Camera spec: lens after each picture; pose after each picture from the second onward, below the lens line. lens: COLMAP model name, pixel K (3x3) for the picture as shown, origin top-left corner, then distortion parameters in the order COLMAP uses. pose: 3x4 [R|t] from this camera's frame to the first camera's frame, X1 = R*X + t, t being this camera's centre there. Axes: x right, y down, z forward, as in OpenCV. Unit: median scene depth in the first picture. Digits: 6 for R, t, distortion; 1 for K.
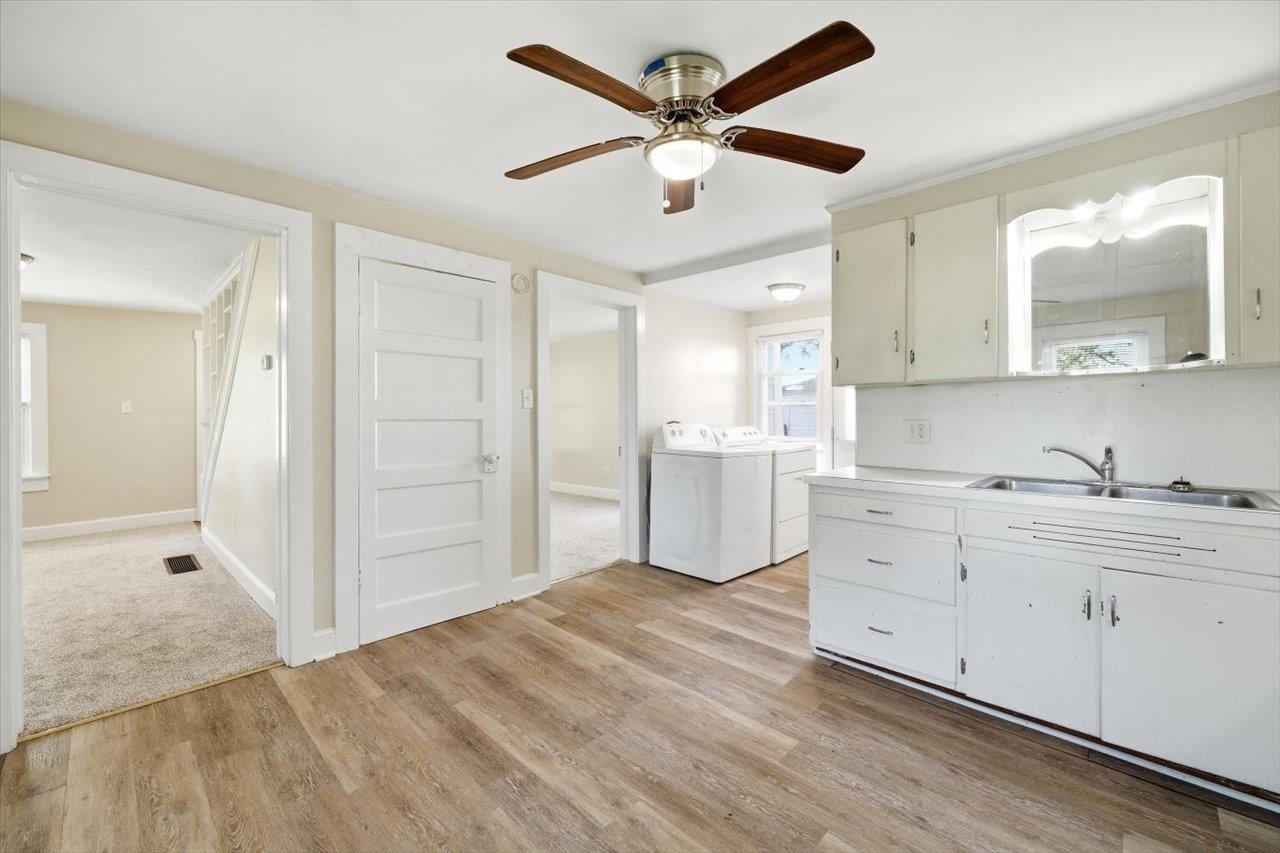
lens RADIAL K [[525.7, 0, 646.9], [0, 525.7, 421.9], [0, 0, 1]] dist [-0.000191, -0.000020]
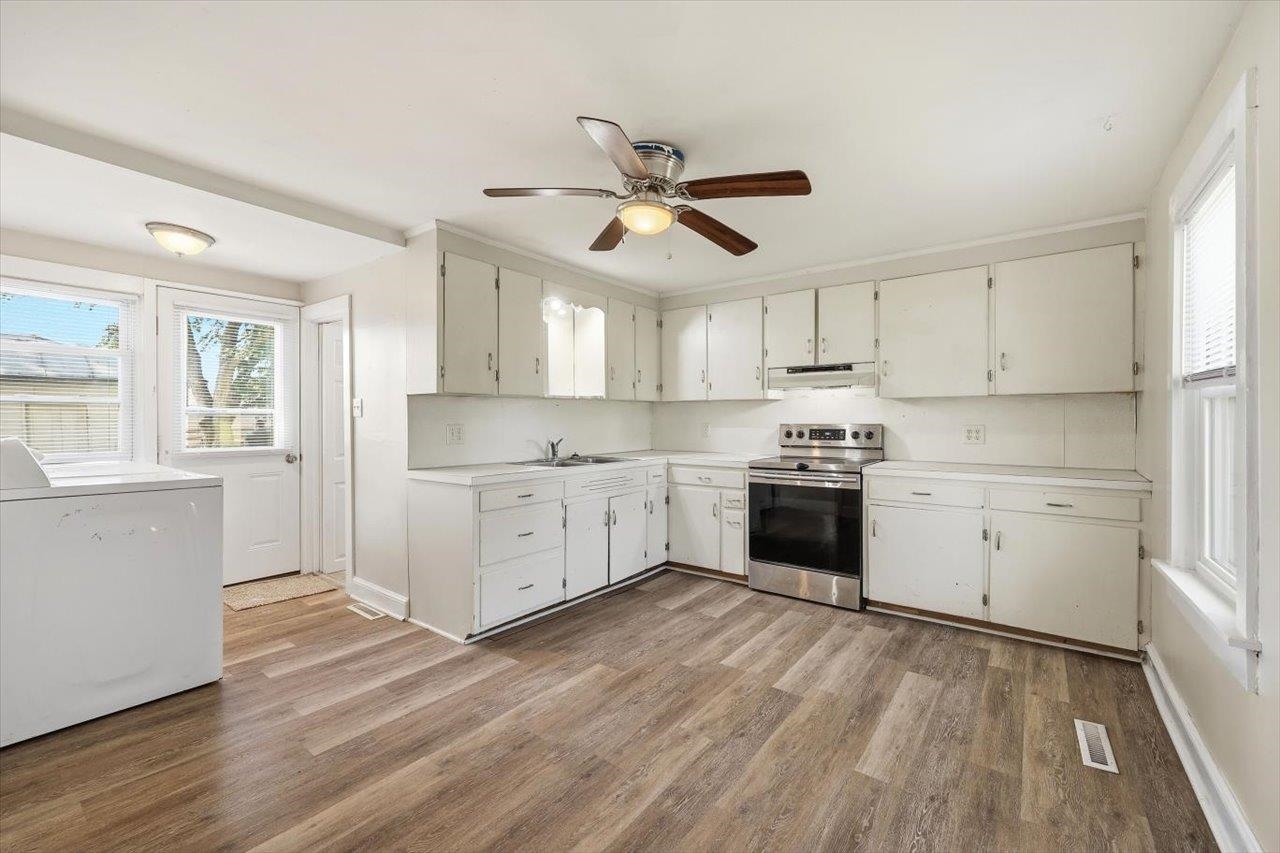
lens RADIAL K [[525.7, 0, 646.9], [0, 525.7, 421.9], [0, 0, 1]] dist [-0.000191, -0.000020]
pose [[-0.126114, -0.000425, 0.992016, -0.875673], [0.007618, 0.999970, 0.001397, -0.010338], [-0.991986, 0.007733, -0.126107, 0.857988]]
